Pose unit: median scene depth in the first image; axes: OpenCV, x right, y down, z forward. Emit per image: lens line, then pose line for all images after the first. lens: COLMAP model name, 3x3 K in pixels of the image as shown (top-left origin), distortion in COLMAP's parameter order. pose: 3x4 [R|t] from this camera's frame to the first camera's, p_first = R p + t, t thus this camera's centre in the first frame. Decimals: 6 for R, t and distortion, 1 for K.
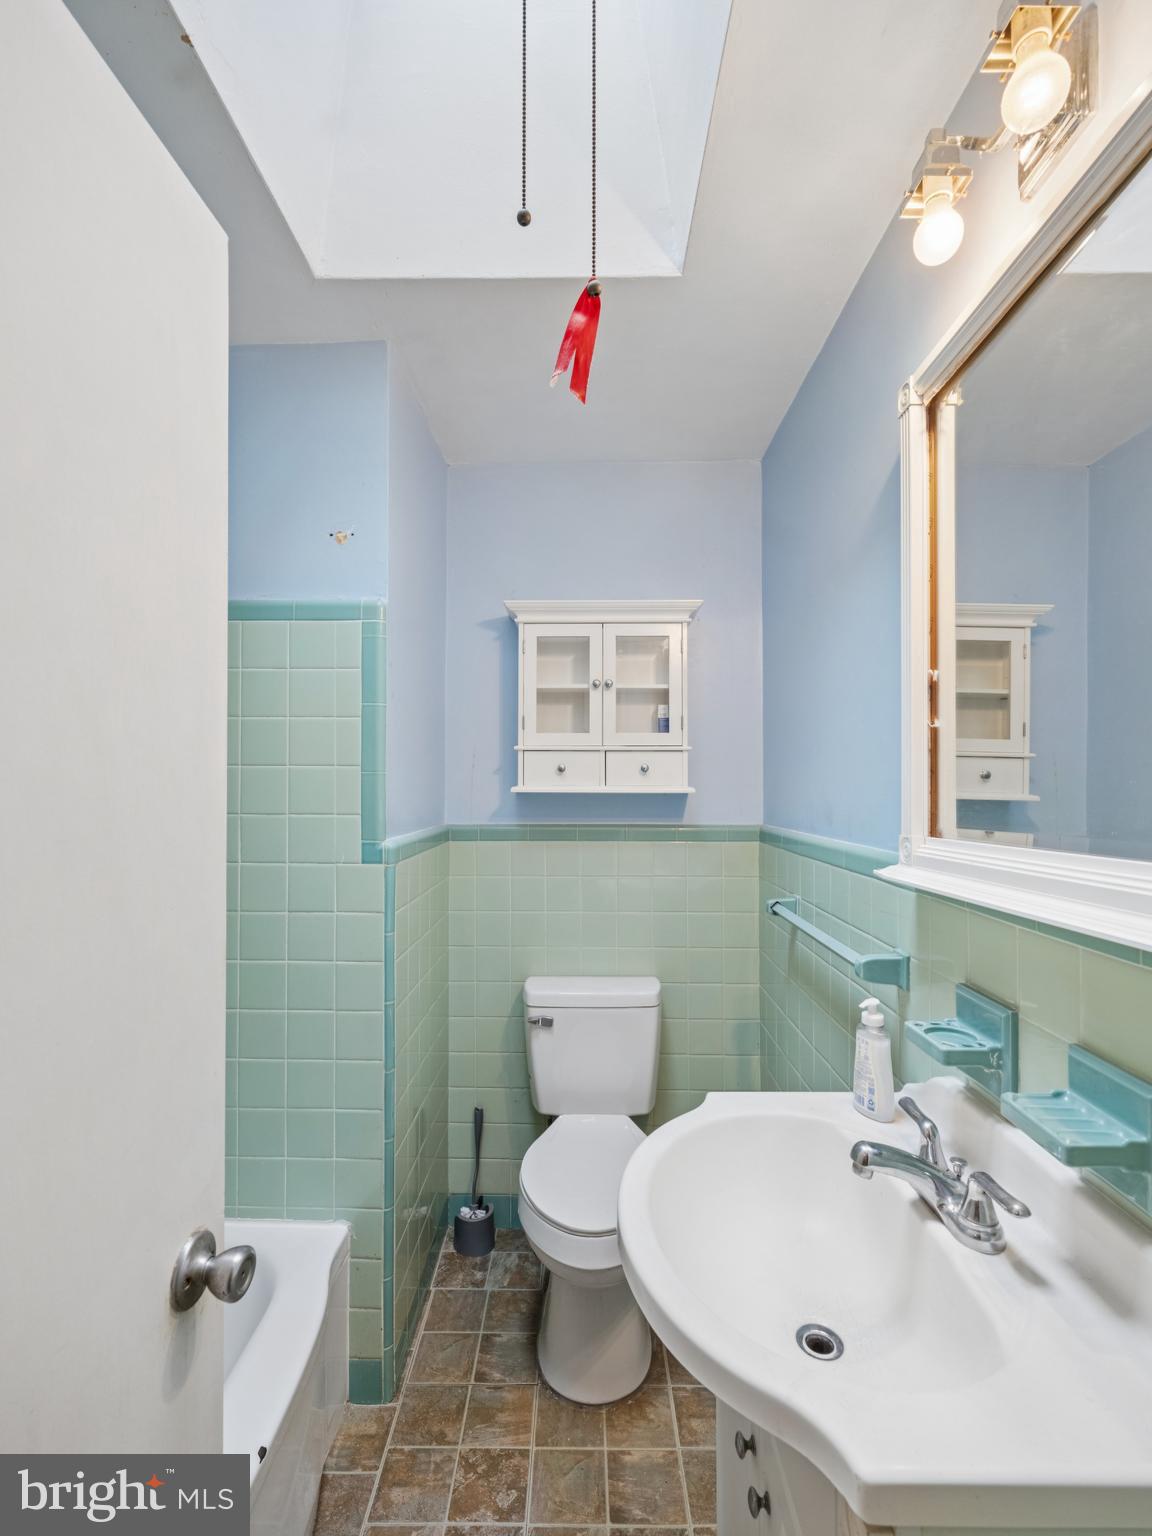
lens RADIAL K [[702.6, 0, 576.0], [0, 702.6, 768.0], [0, 0, 1]] dist [0.000690, 0.001775]
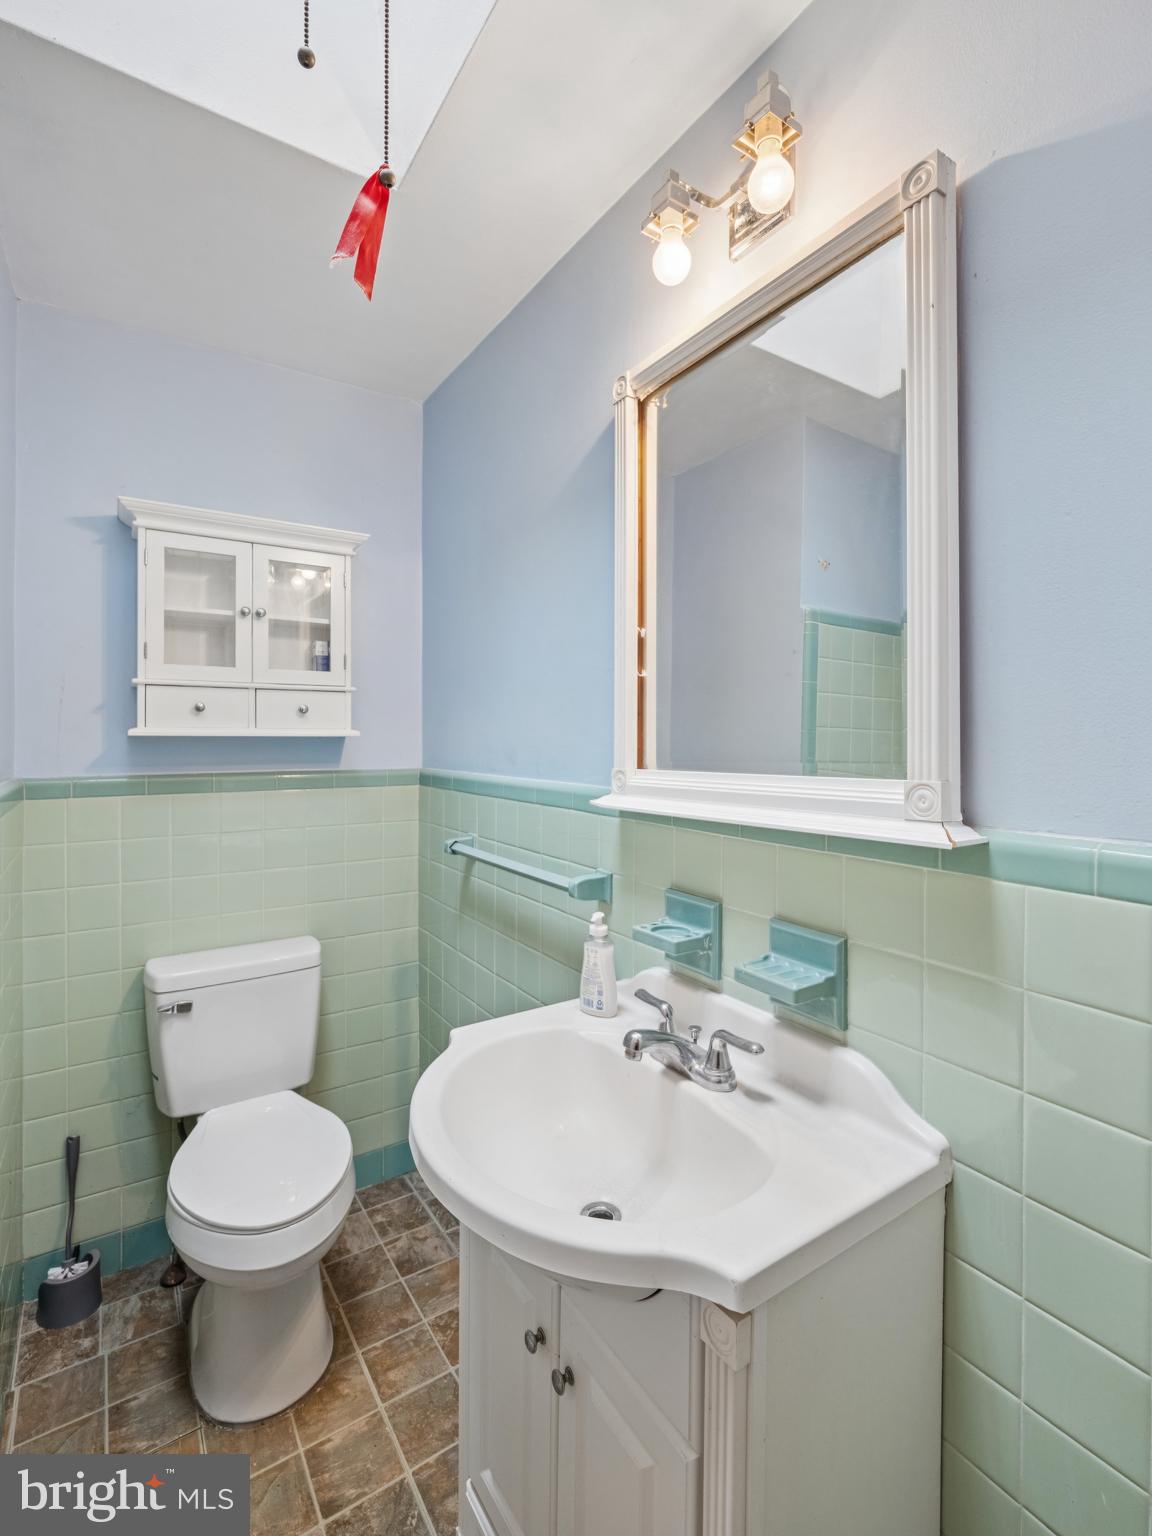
lens RADIAL K [[709.9, 0, 576.2], [0, 709.9, 729.6], [0, 0, 1]] dist [0.001074, 0.001208]
pose [[0.829614, 0.006215, 0.558302, -0.165633], [-0.016589, 0.999771, 0.013521, 0.011170], [-0.558090, -0.020479, 0.829527, 0.047525]]
